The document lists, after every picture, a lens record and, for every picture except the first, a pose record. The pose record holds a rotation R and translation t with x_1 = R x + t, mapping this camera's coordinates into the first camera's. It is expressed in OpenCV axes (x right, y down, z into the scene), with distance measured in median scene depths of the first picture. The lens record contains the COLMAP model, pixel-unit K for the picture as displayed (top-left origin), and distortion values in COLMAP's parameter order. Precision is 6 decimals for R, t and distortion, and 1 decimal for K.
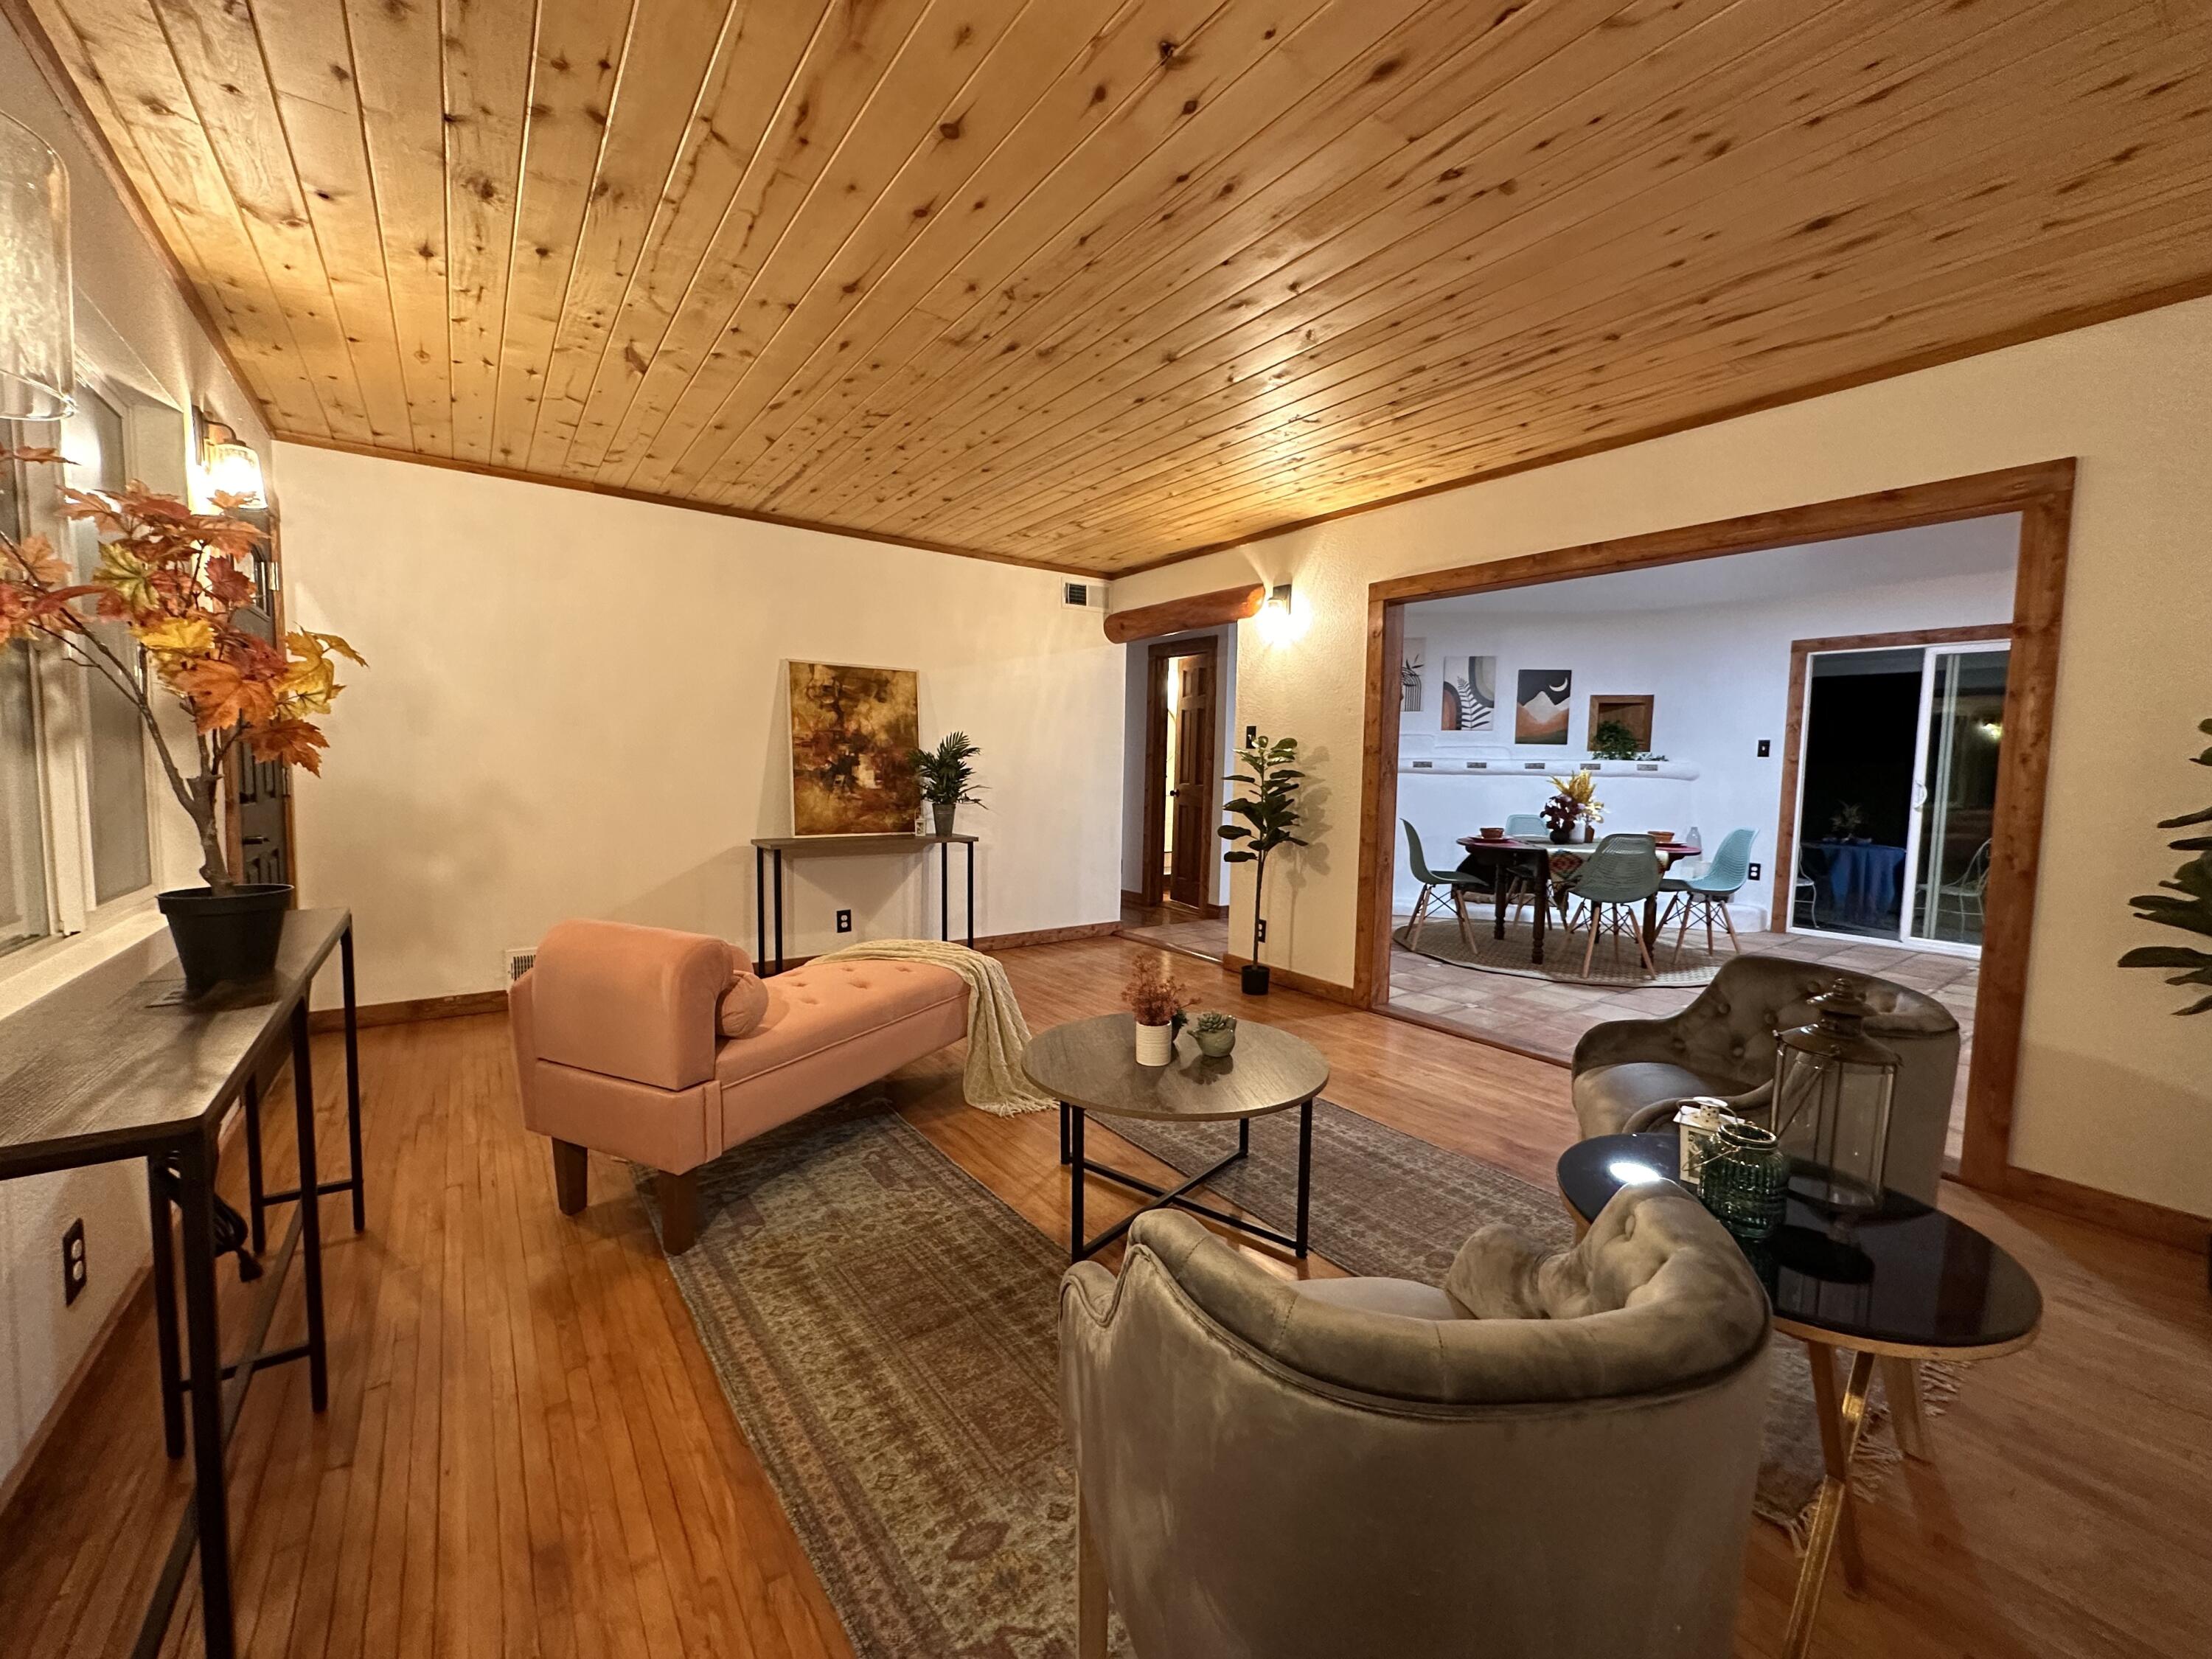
lens RADIAL K [[883.3, 0, 1103.3], [0, 883.3, 828.1], [0, 0, 1]] dist [-0.002765, 0.000498]
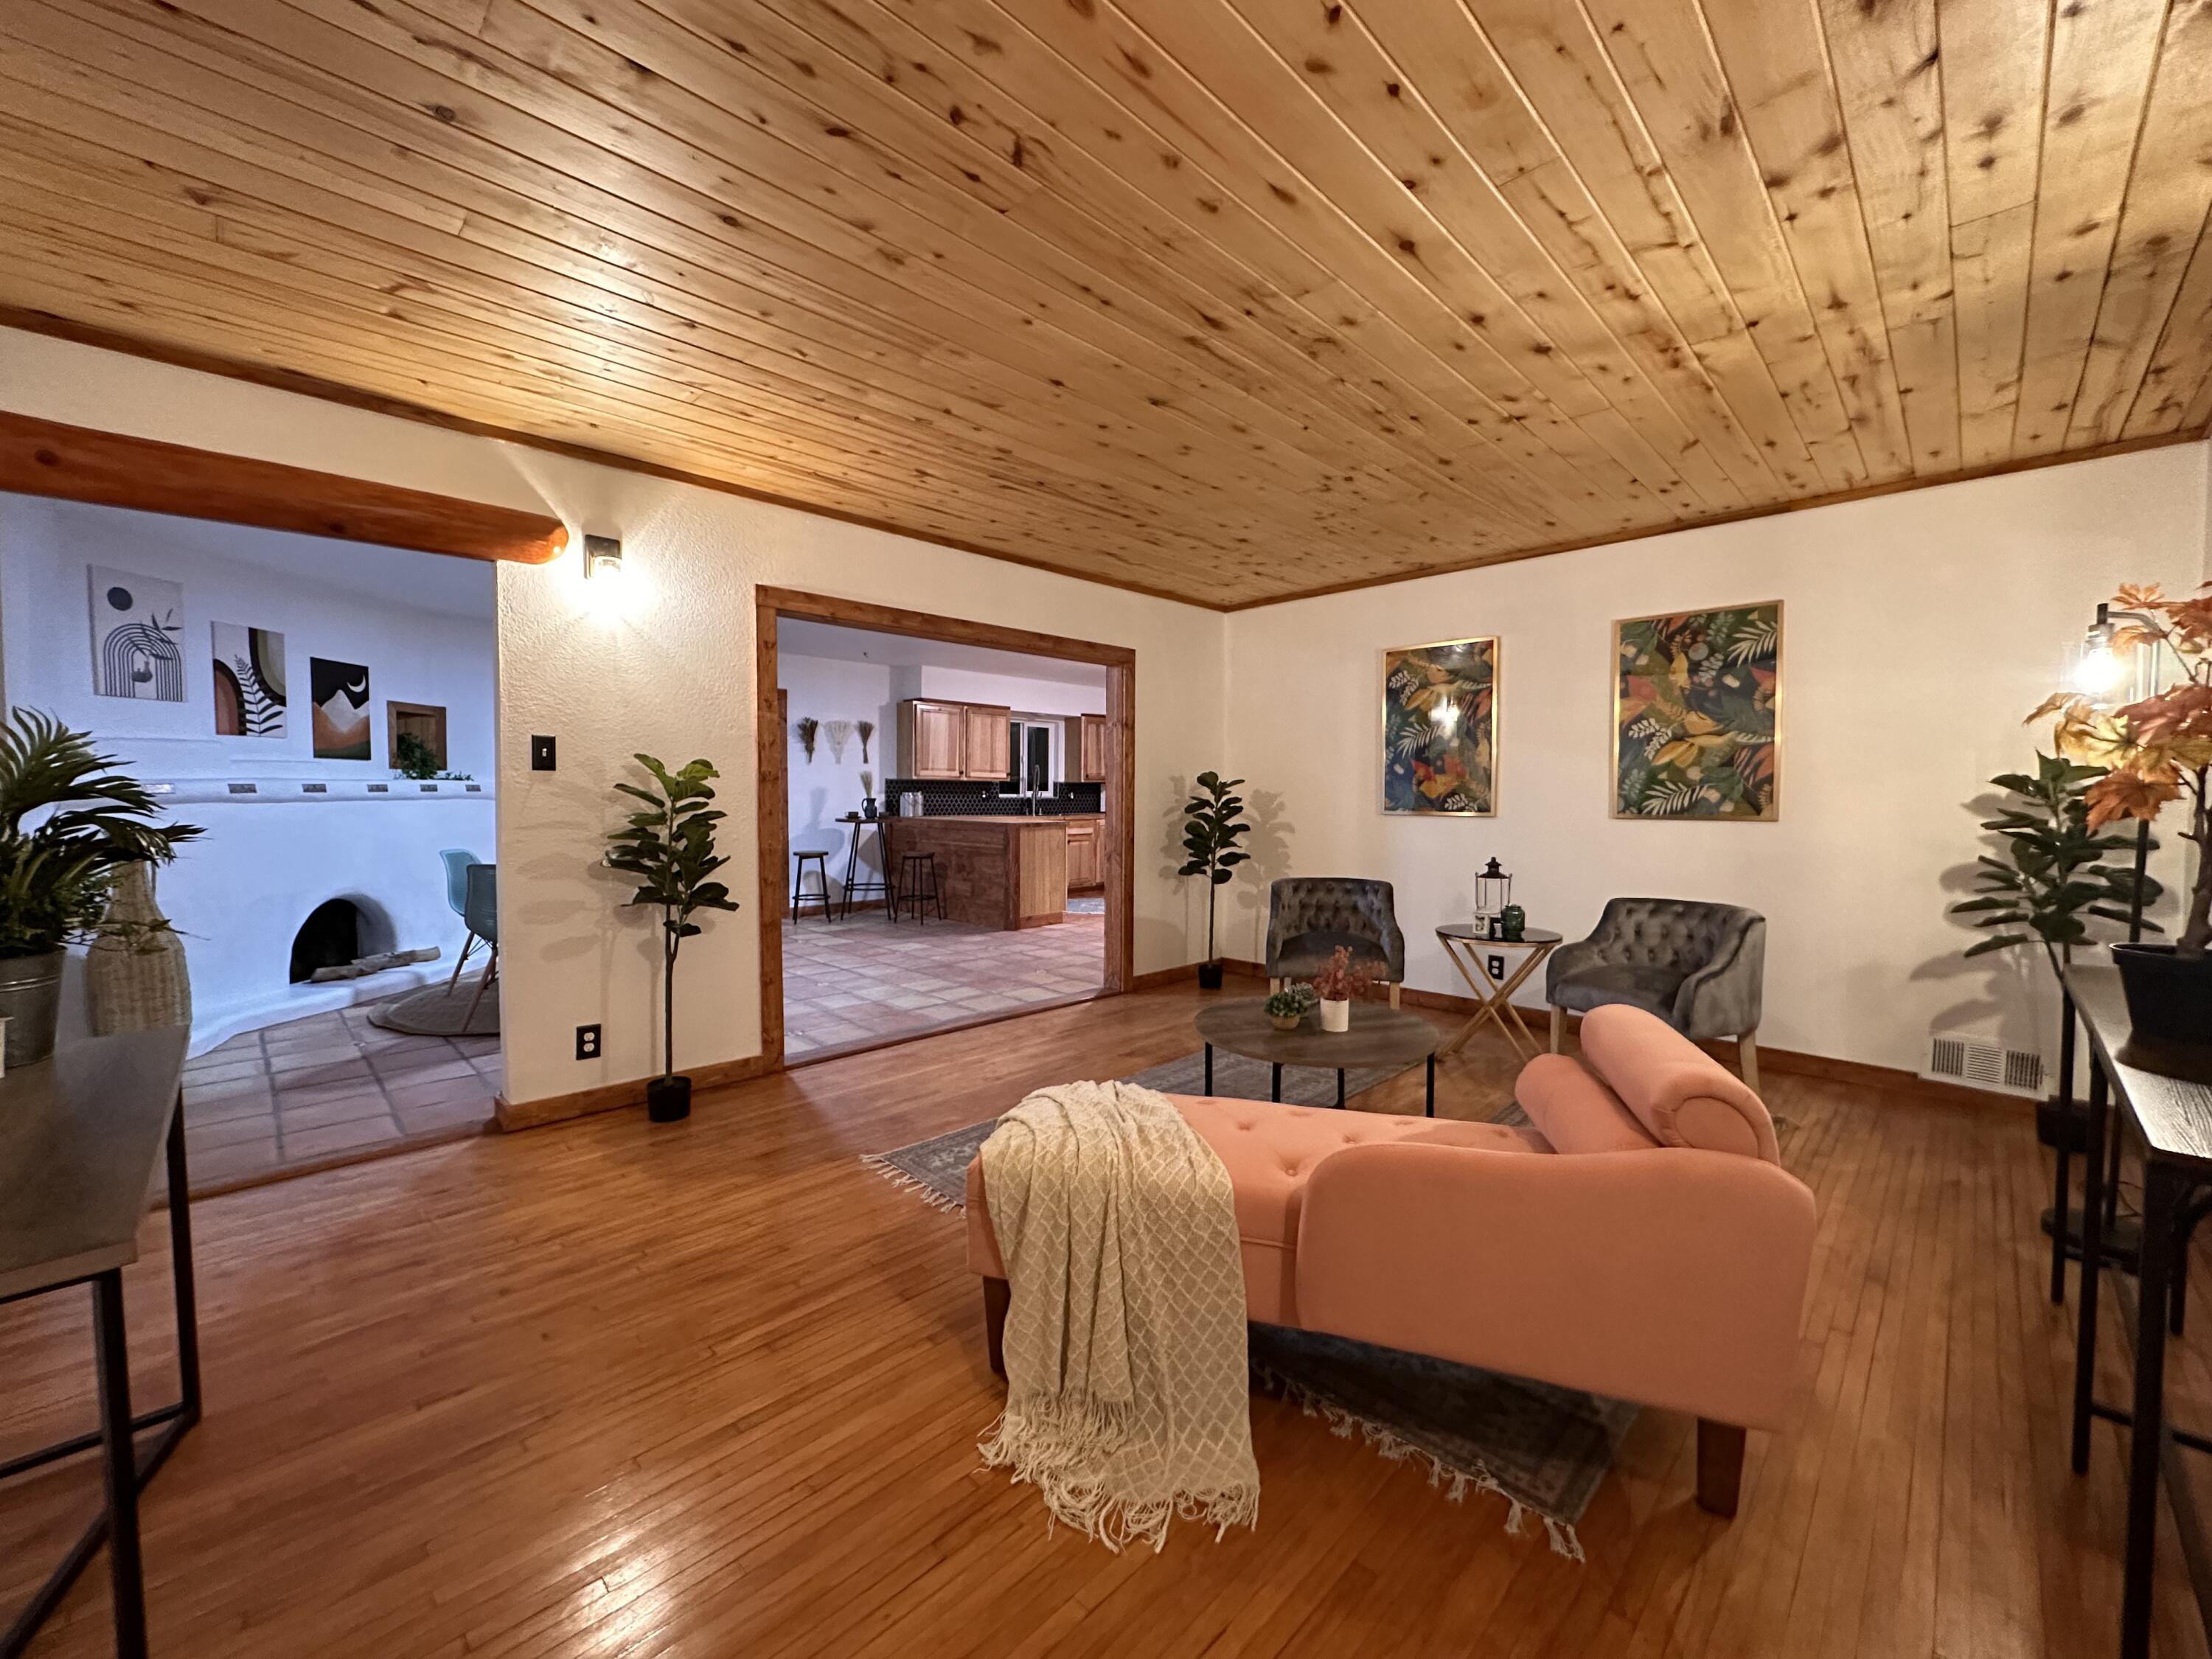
lens RADIAL K [[883.3, 0, 1103.7], [0, 883.3, 826.7], [0, 0, 1]] dist [-0.002765, 0.000498]
pose [[-0.158932, -0.057730, 0.985600, -0.531225], [0.068940, 0.995203, 0.069409, -0.065961], [-0.984880, 0.078979, -0.154190, 0.701951]]
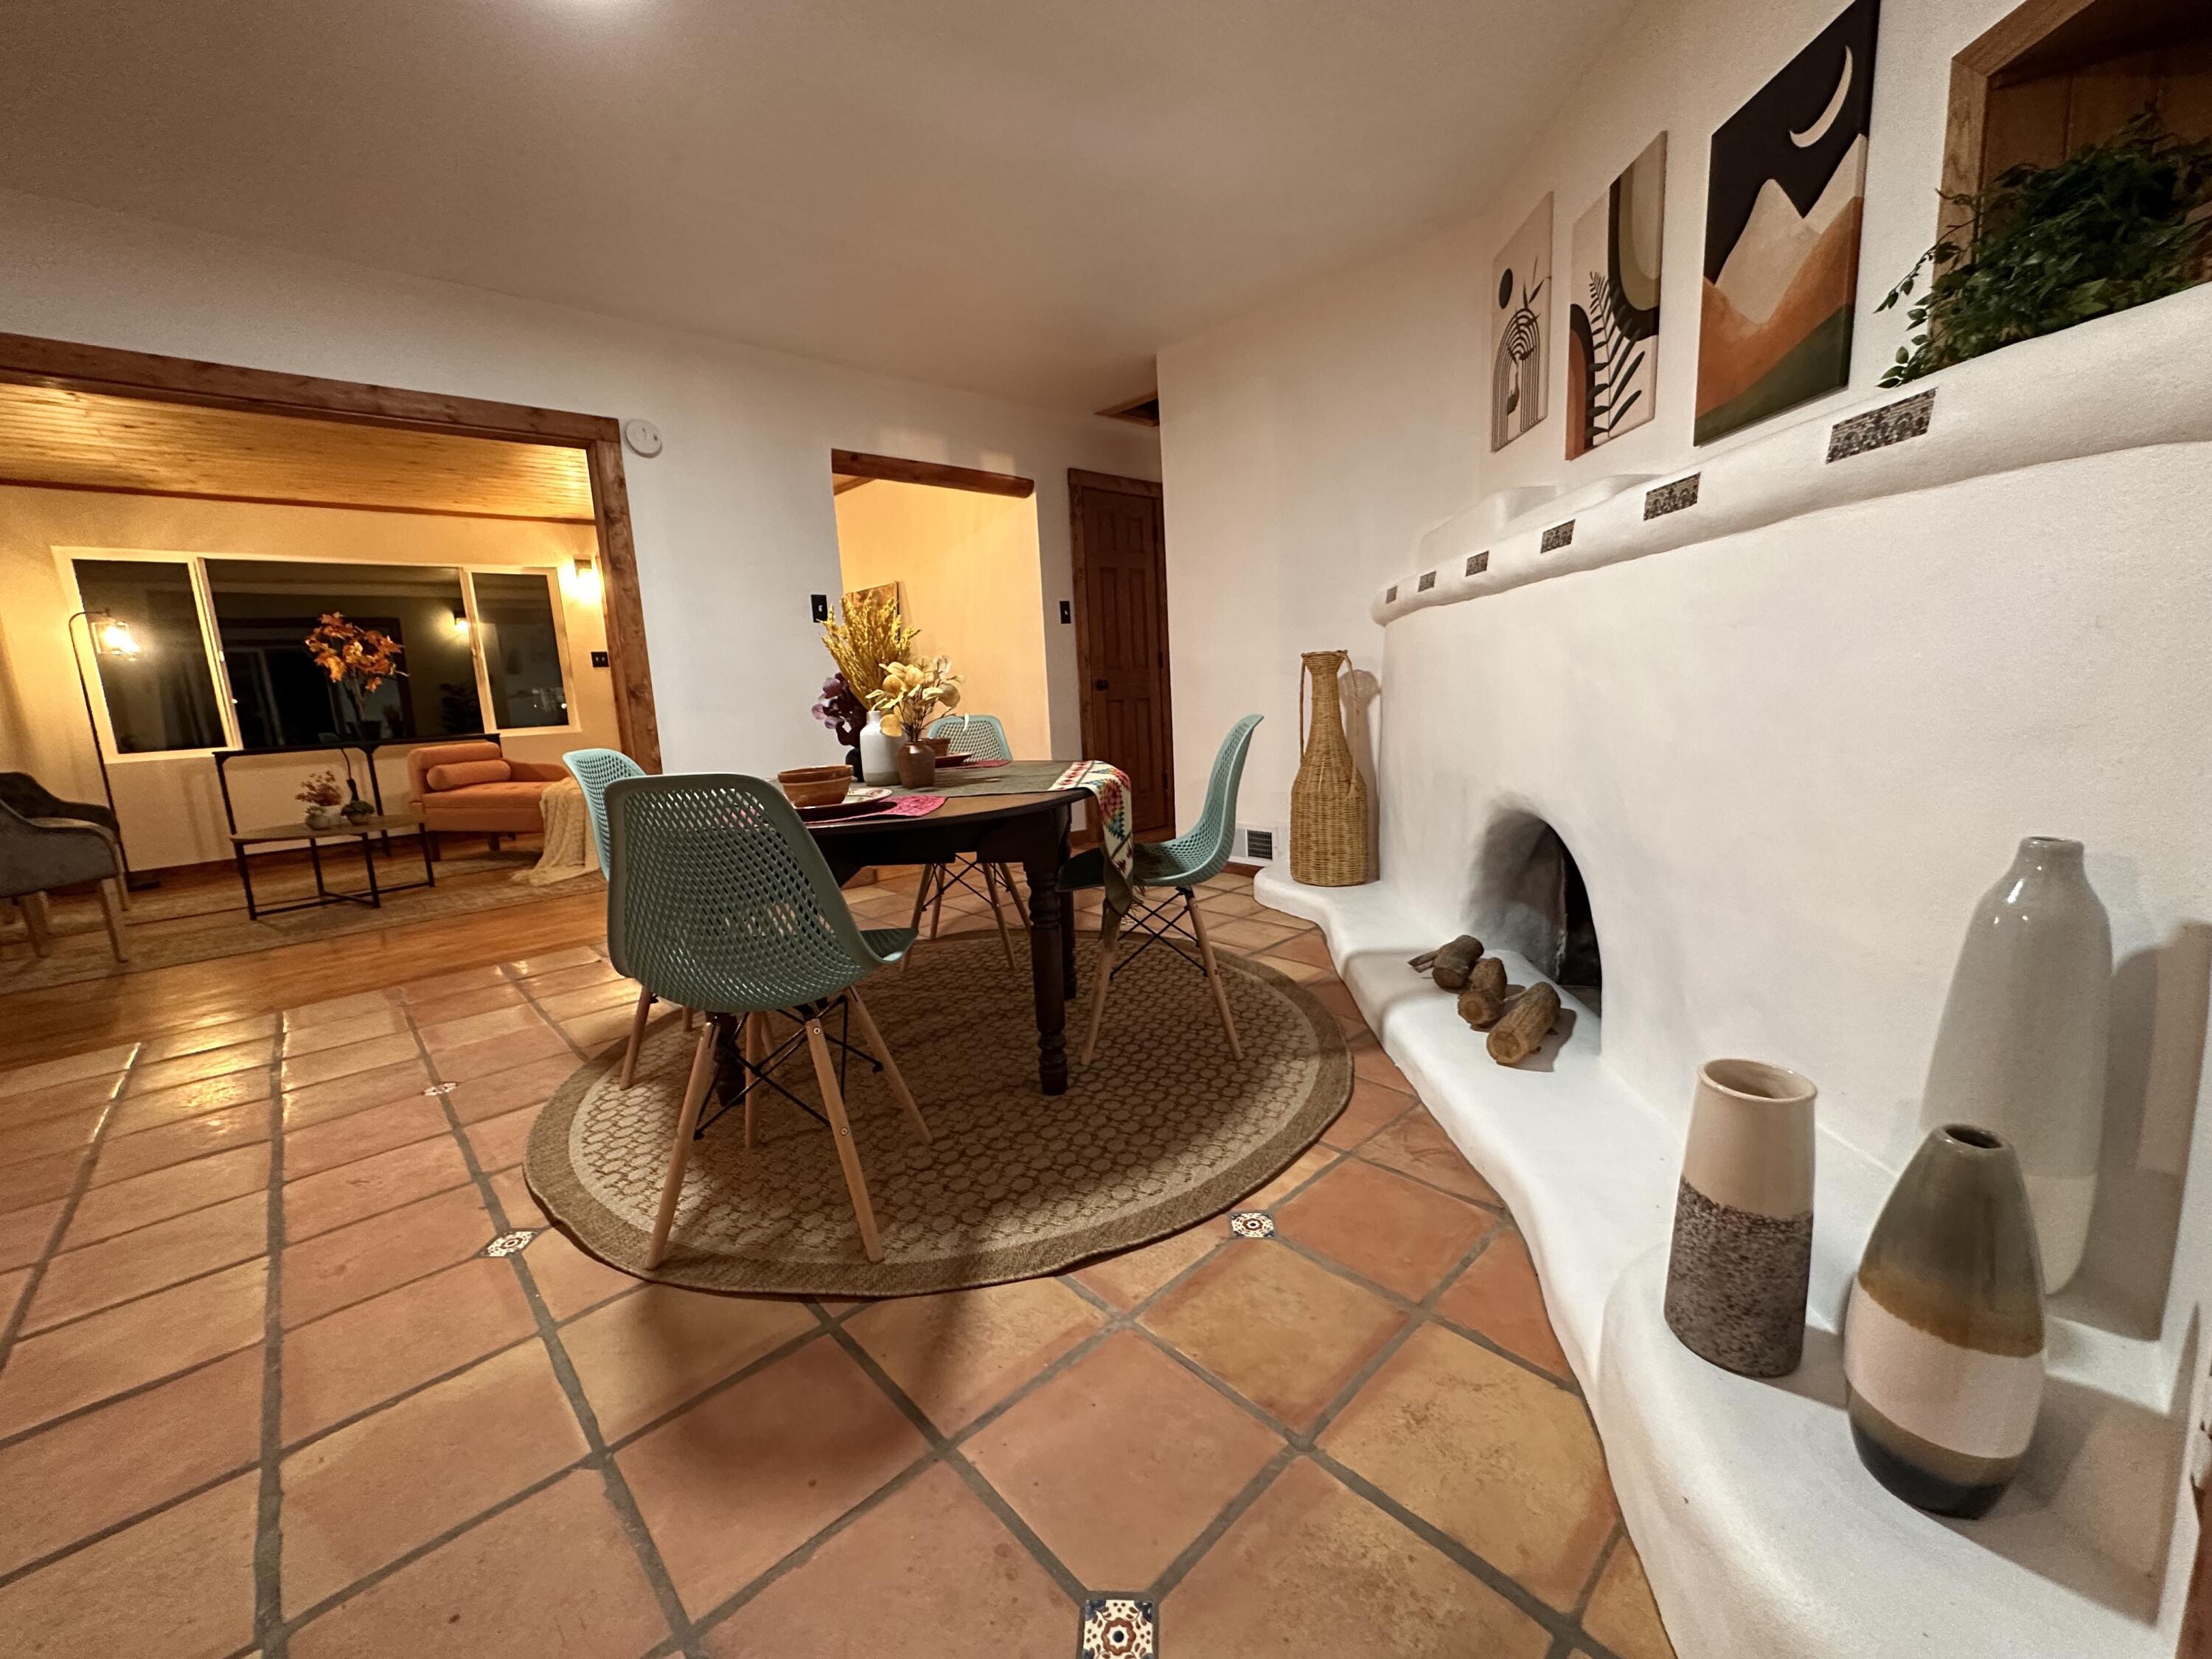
lens RADIAL K [[883.3, 0, 1101.7], [0, 883.3, 826.0], [0, 0, 1]] dist [-0.002765, 0.000498]
pose [[0.119766, 0.138127, -0.983147, 1.062456], [-0.022079, 0.990400, 0.136457, -0.023574], [0.992557, 0.005364, 0.121666, 1.174734]]
